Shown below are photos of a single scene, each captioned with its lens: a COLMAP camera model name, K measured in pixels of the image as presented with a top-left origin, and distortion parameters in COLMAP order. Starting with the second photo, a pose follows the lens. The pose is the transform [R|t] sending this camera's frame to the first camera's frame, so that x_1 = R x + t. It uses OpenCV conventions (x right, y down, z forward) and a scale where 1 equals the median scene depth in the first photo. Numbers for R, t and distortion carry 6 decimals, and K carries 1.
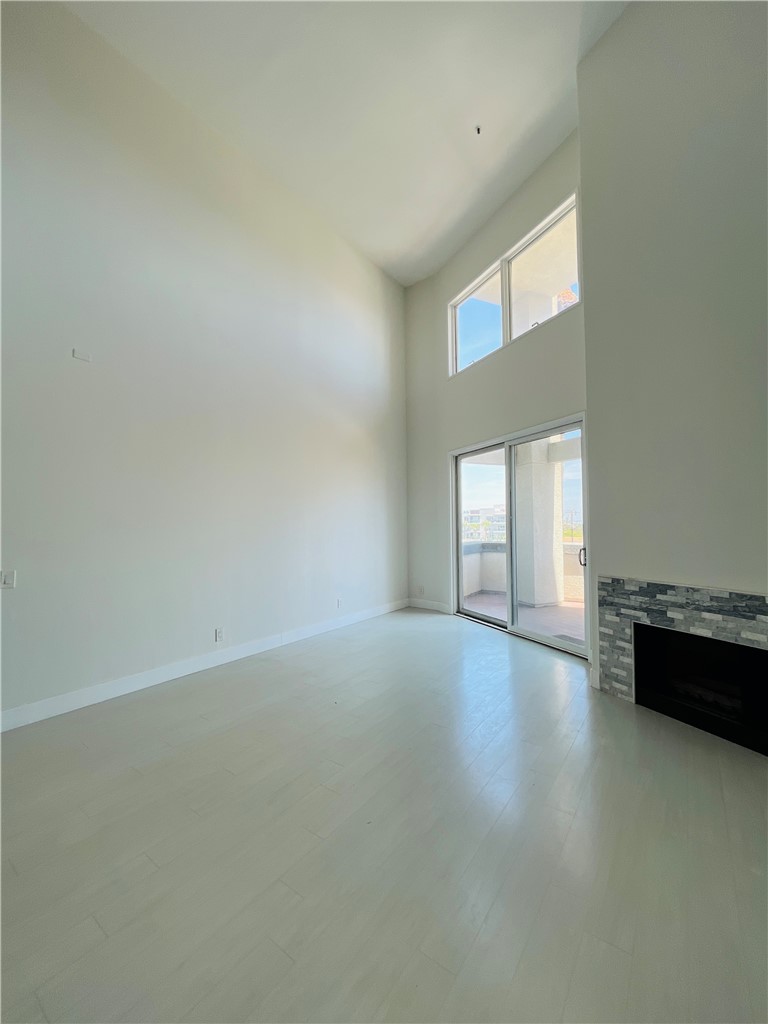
lens RADIAL K [[413.8, 0, 381.4], [0, 413.8, 512.5], [0, 0, 1]] dist [-0.001747, 0.000003]
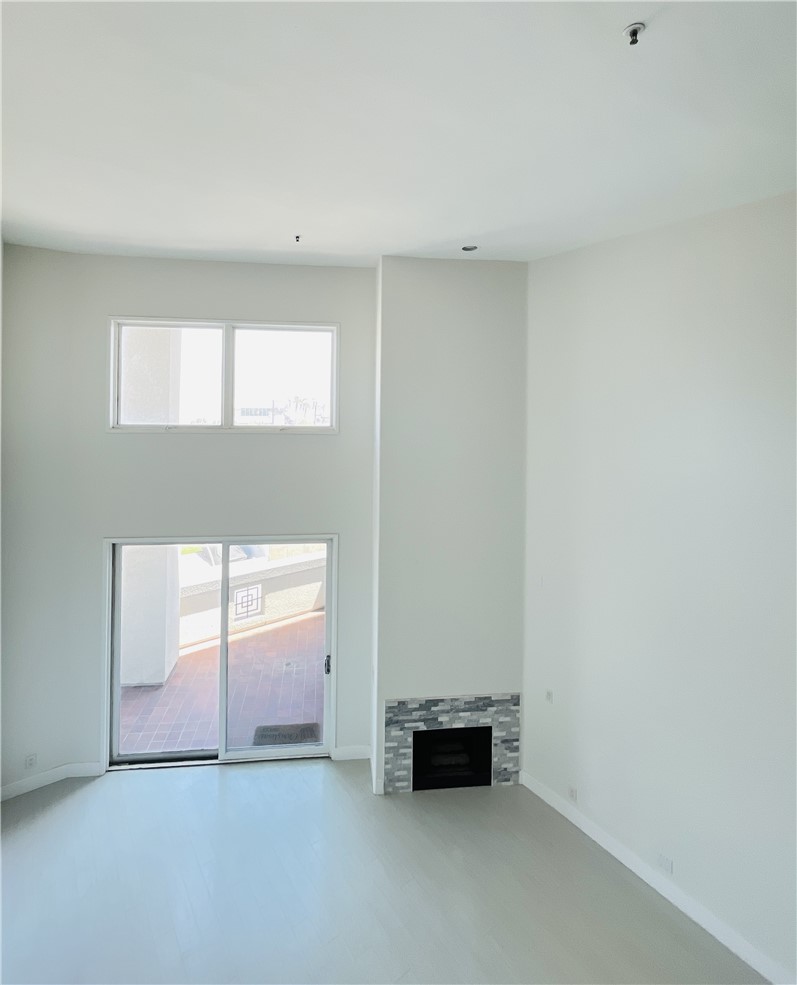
lens RADIAL K [[474.1, 0, 369.0], [0, 474.1, 397.9], [0, 0, 1]] dist [-0.003917, 0.000322]
pose [[0.309235, 0.013778, 0.950886, -0.879739], [-0.048271, 0.998834, 0.001225, -0.784878], [-0.949760, -0.046279, 0.309540, 0.696489]]
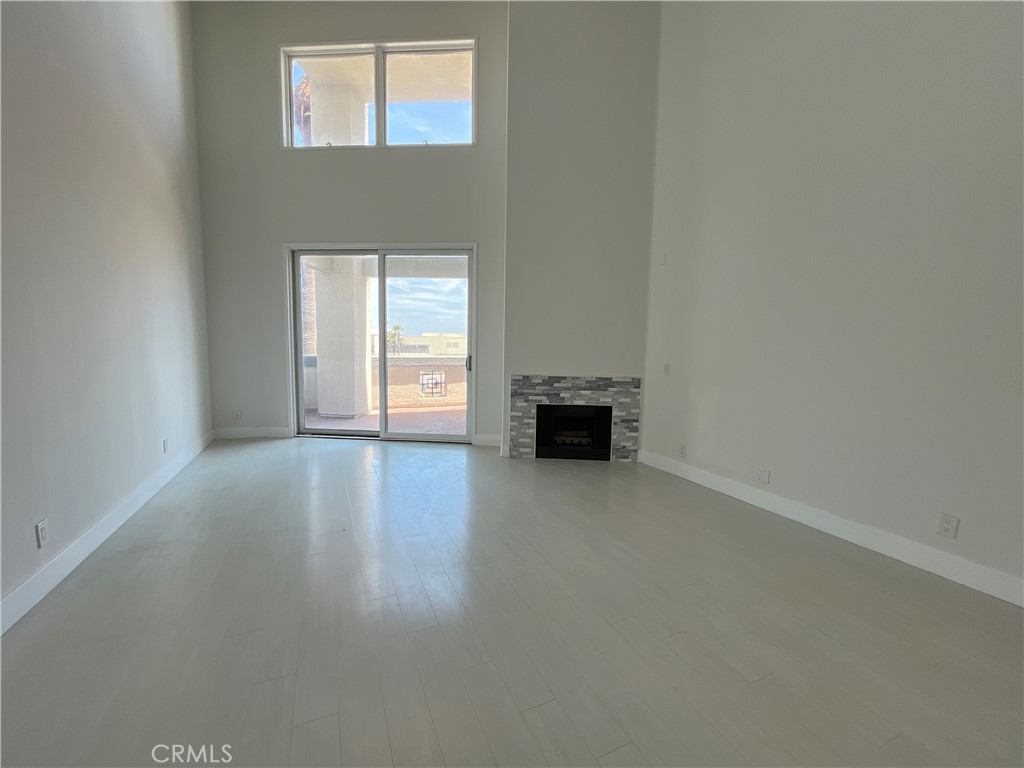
lens RADIAL K [[413.8, 0, 510.3], [0, 413.8, 386.4], [0, 0, 1]] dist [-0.001747, 0.000003]
pose [[0.482525, -0.066254, 0.873373, -0.692947], [-0.050309, 0.993392, 0.103154, 0.054871], [-0.874436, -0.093712, 0.476003, 0.382377]]
